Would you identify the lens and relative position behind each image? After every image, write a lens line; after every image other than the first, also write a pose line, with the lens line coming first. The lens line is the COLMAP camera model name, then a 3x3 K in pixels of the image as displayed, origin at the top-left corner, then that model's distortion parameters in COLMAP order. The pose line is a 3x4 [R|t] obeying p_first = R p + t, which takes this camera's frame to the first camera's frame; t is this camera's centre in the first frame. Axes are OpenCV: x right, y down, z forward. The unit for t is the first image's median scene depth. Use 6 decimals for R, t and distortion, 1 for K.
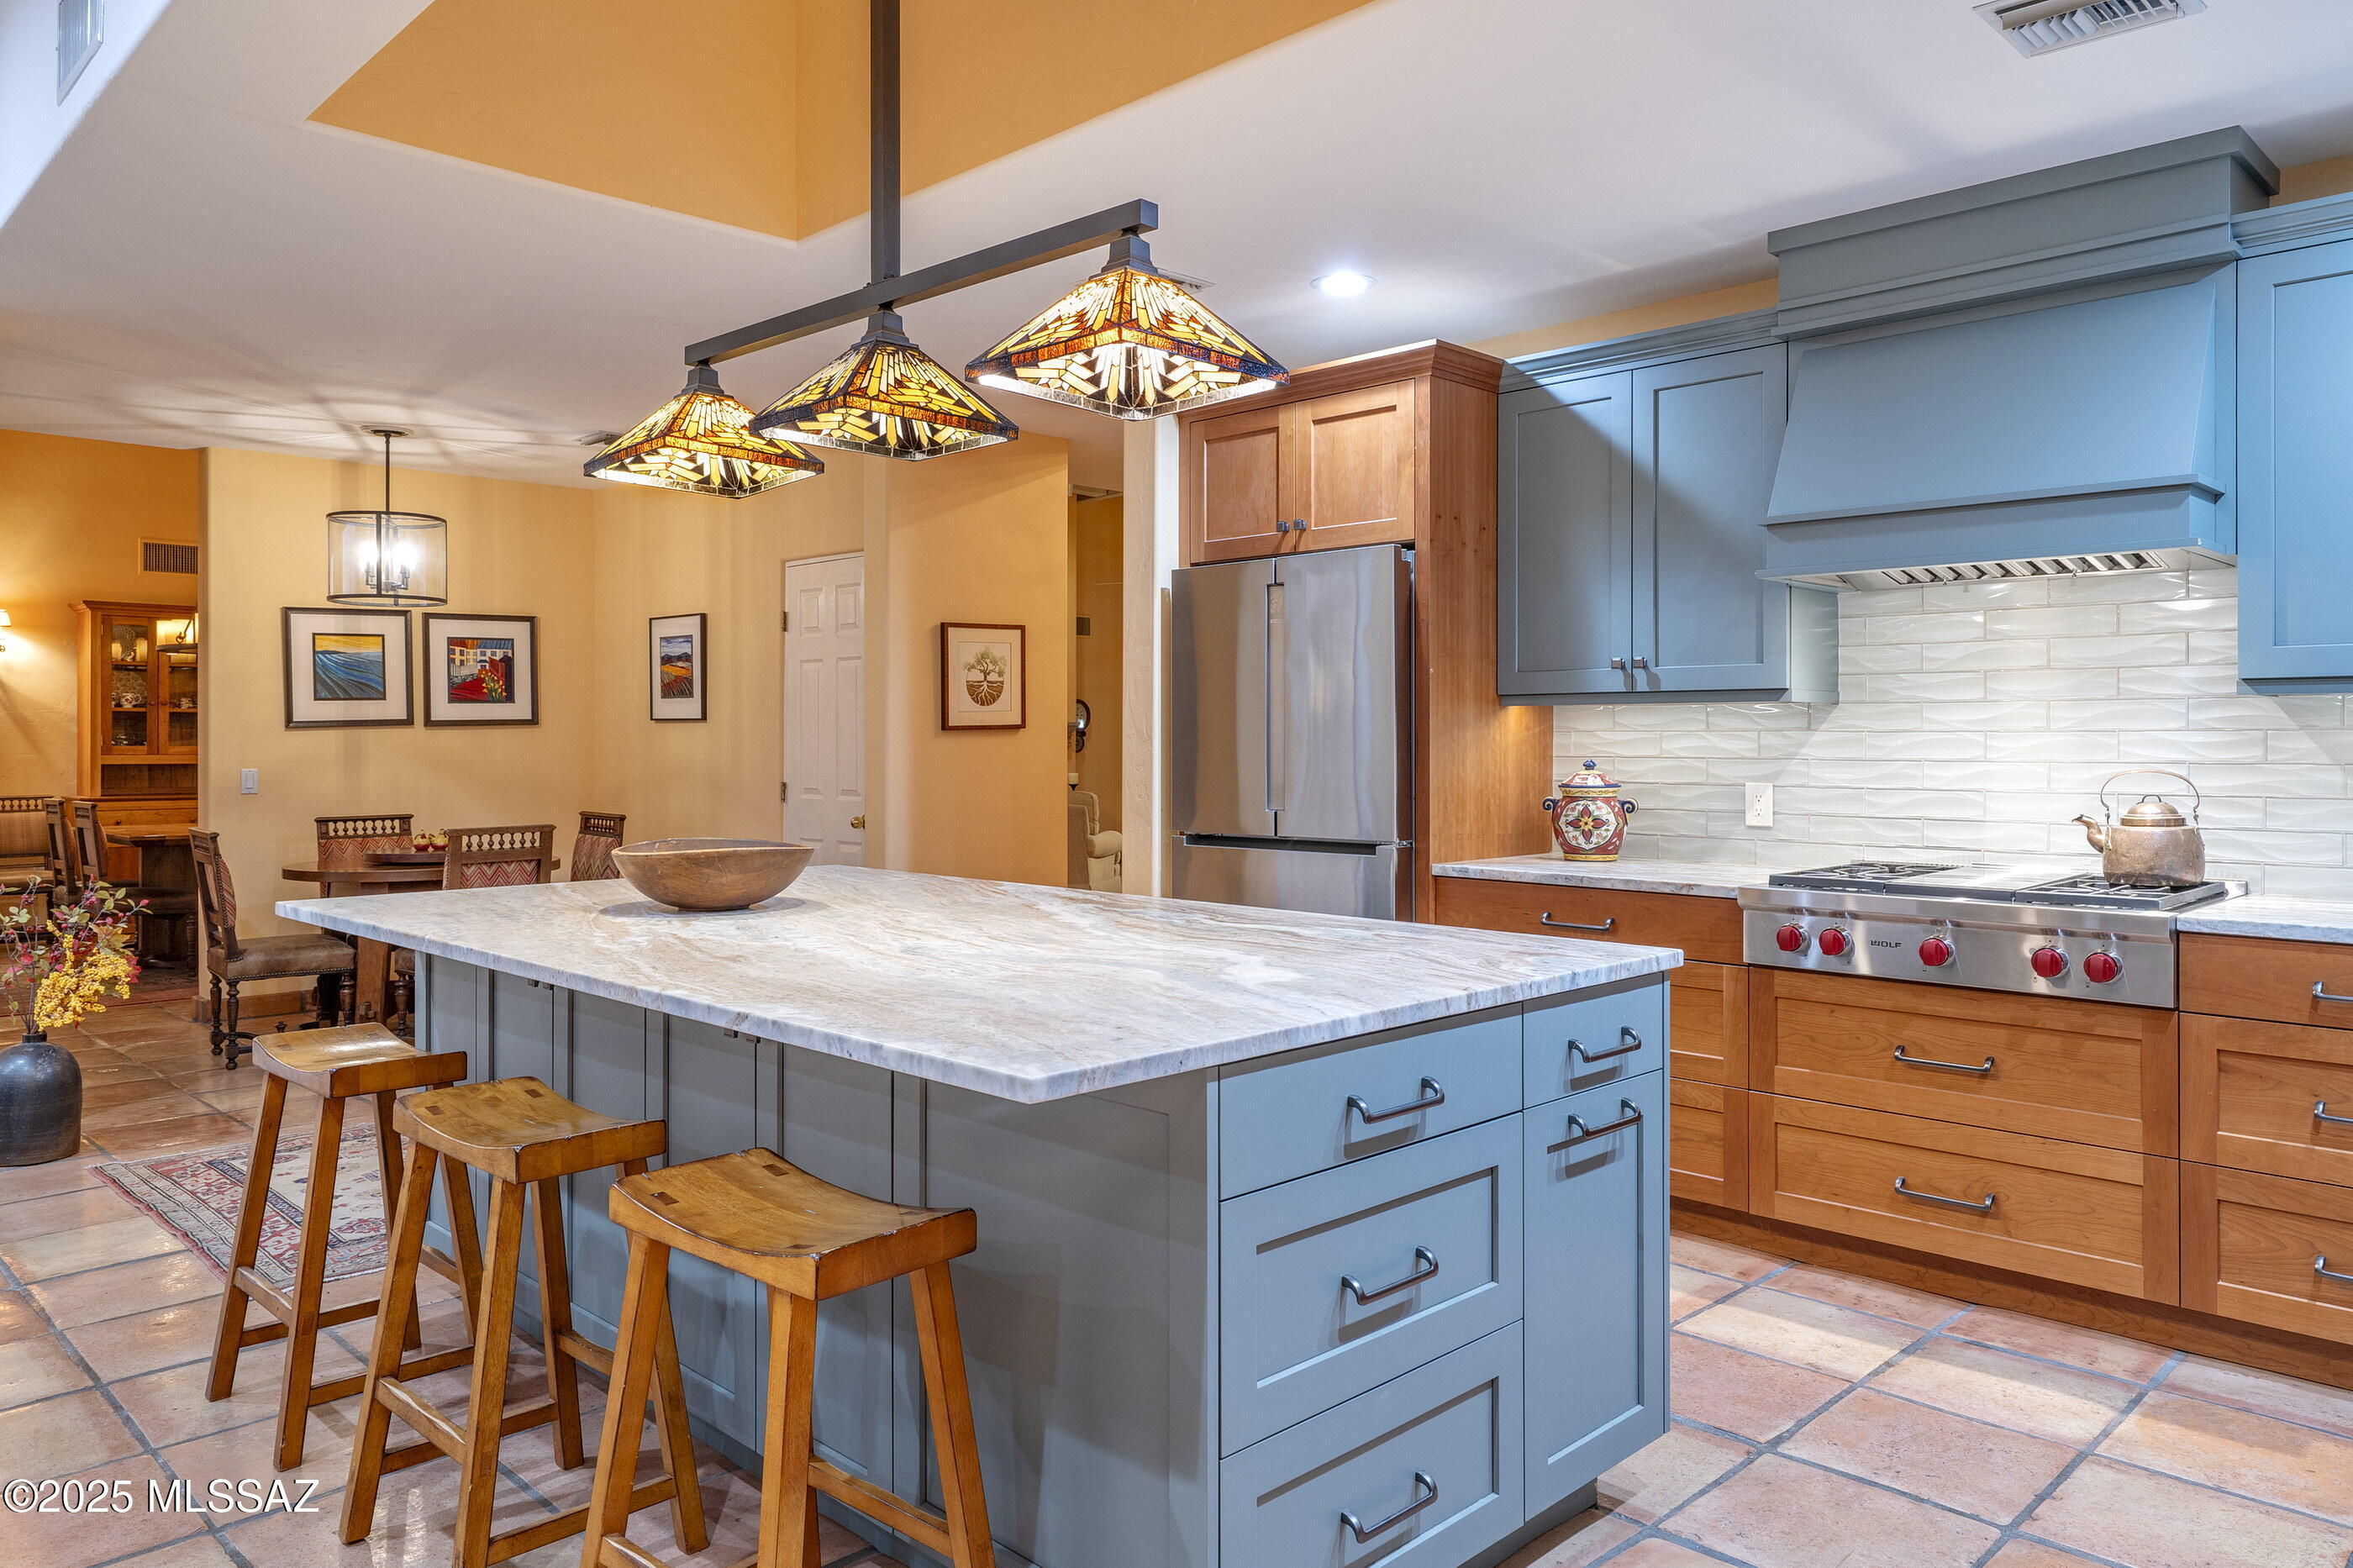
lens RADIAL K [[1571.5, 0, 1177.8], [0, 1571.5, 764.2], [0, 0, 1]] dist [0.000755, -0.000559]
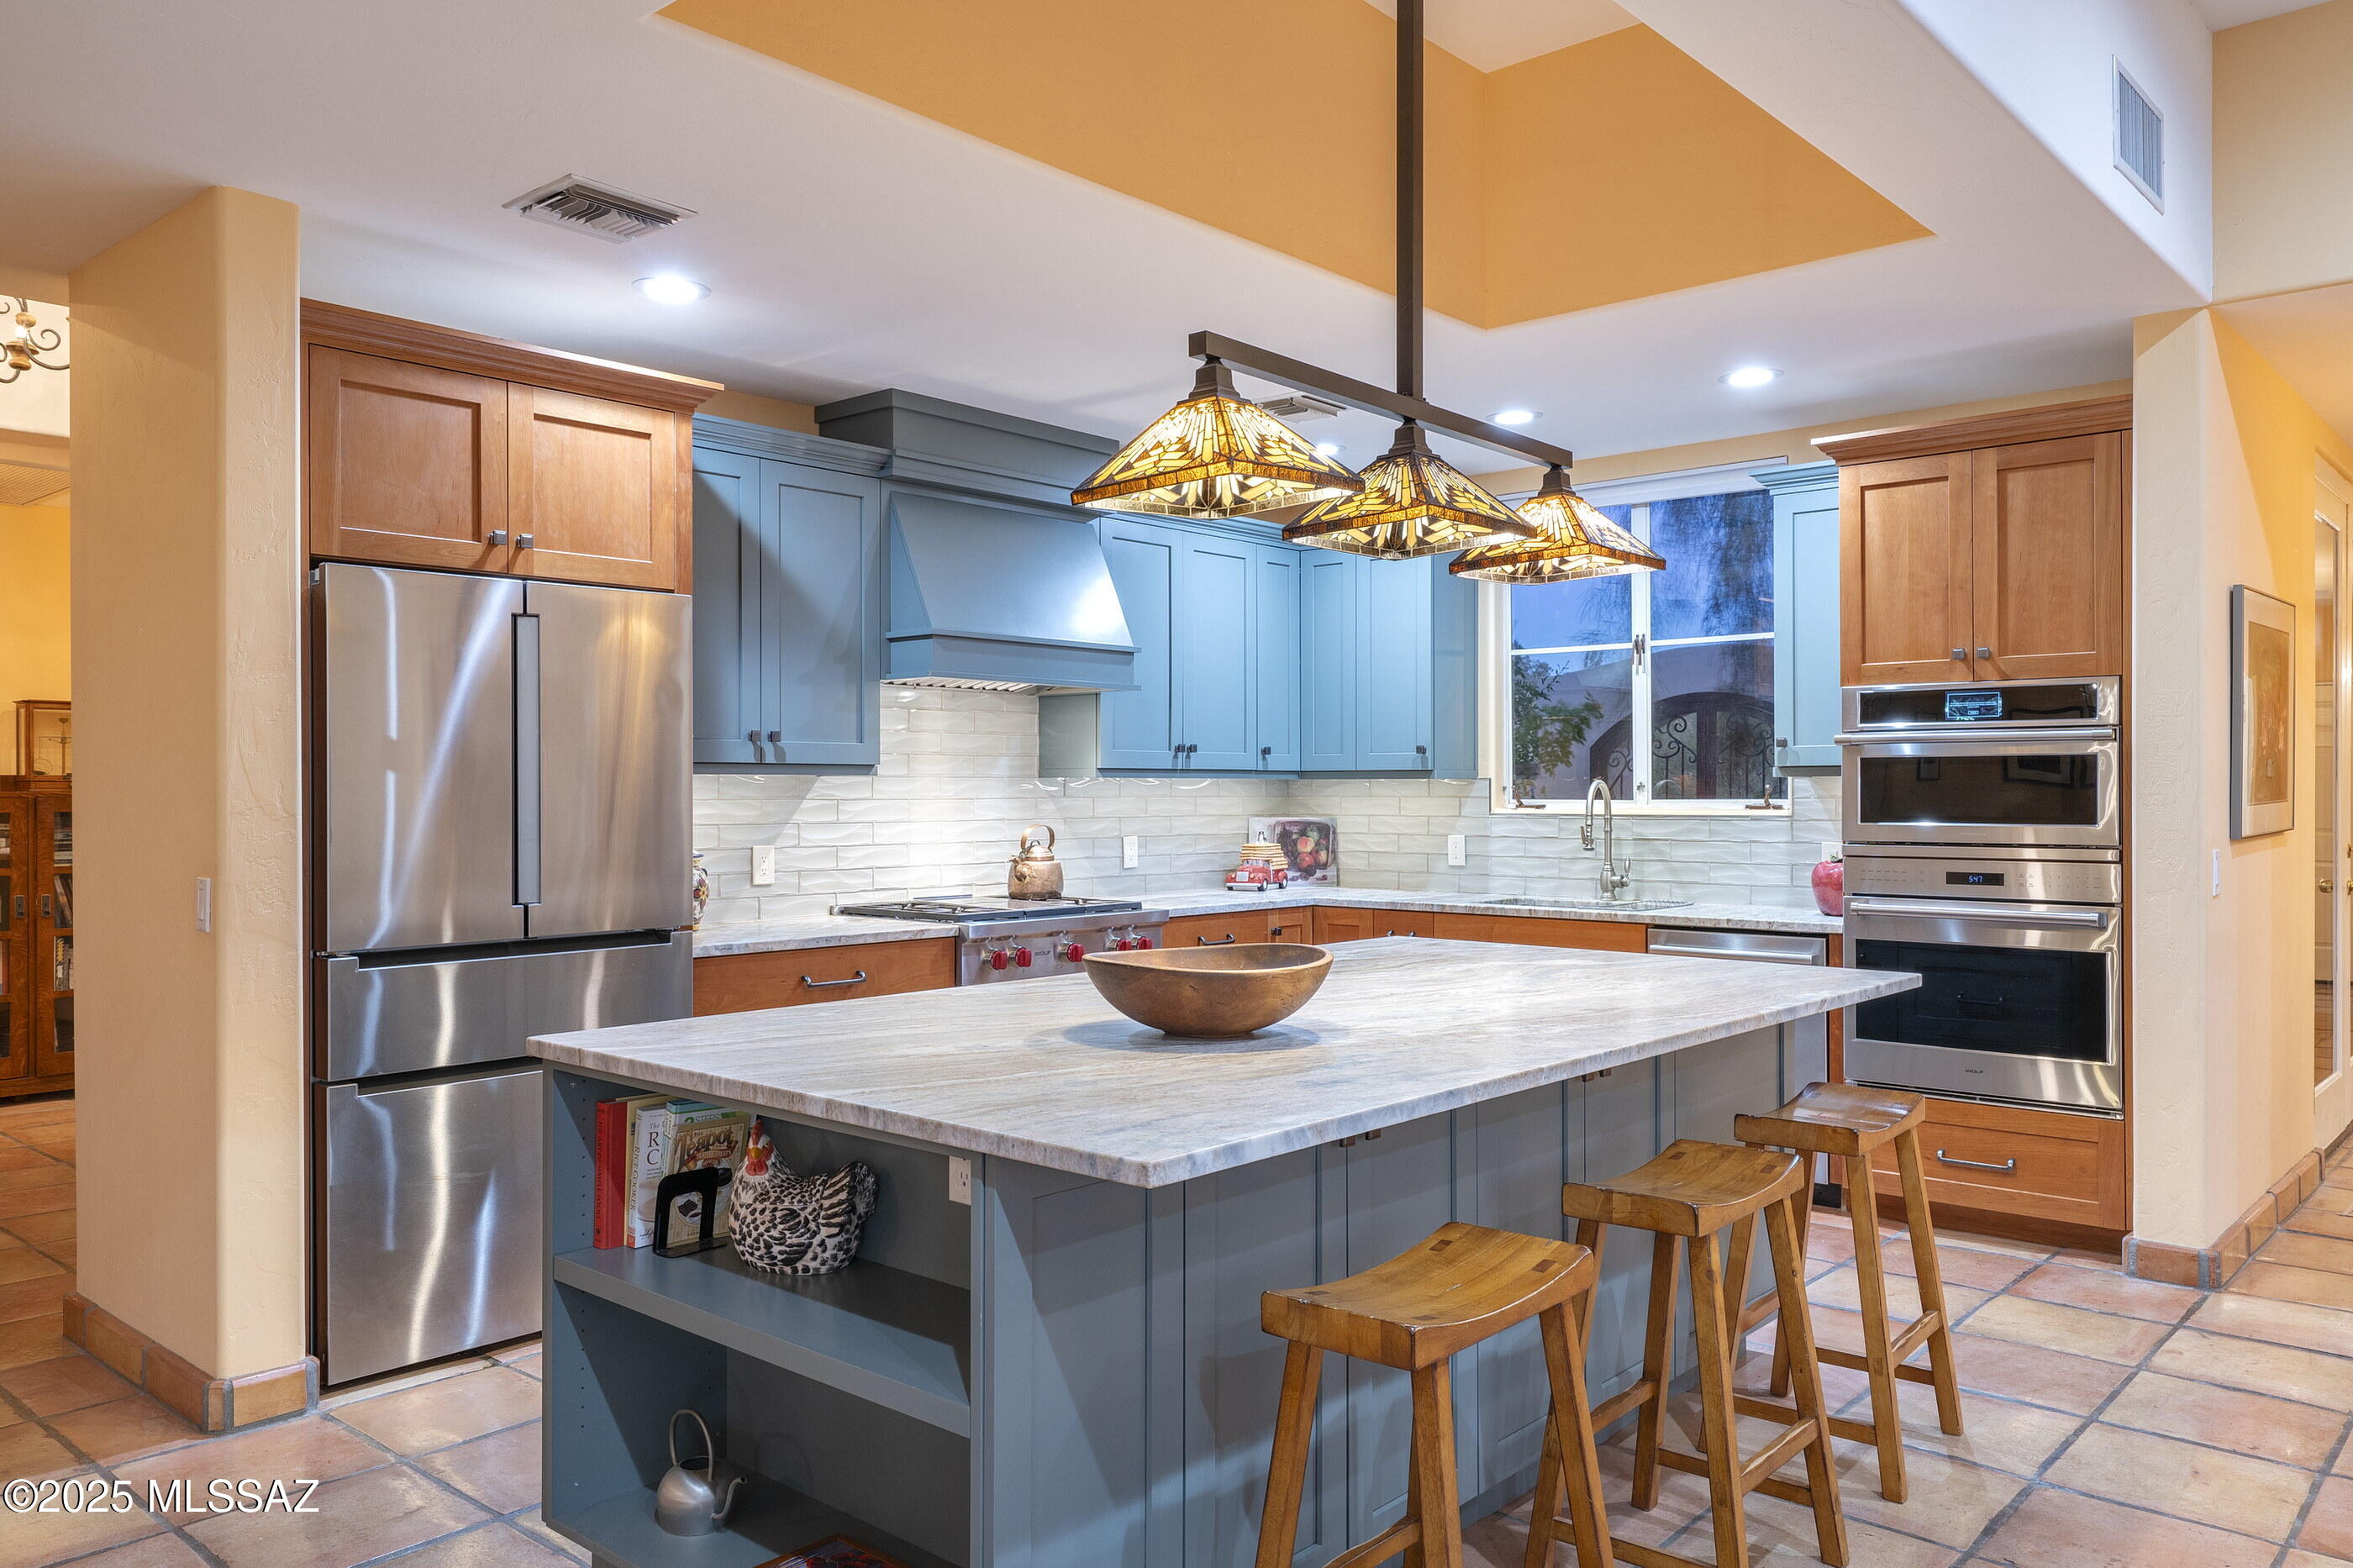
lens RADIAL K [[1702.3, 0, 1177.8], [0, 1702.3, 787.6], [0, 0, 1]] dist [-0.003955, -0.001592]
pose [[-0.050202, 0.000754, 0.998739, -0.886185], [0.017602, 0.999845, 0.000130, -0.025420], [-0.998584, 0.017587, -0.050207, 0.799212]]
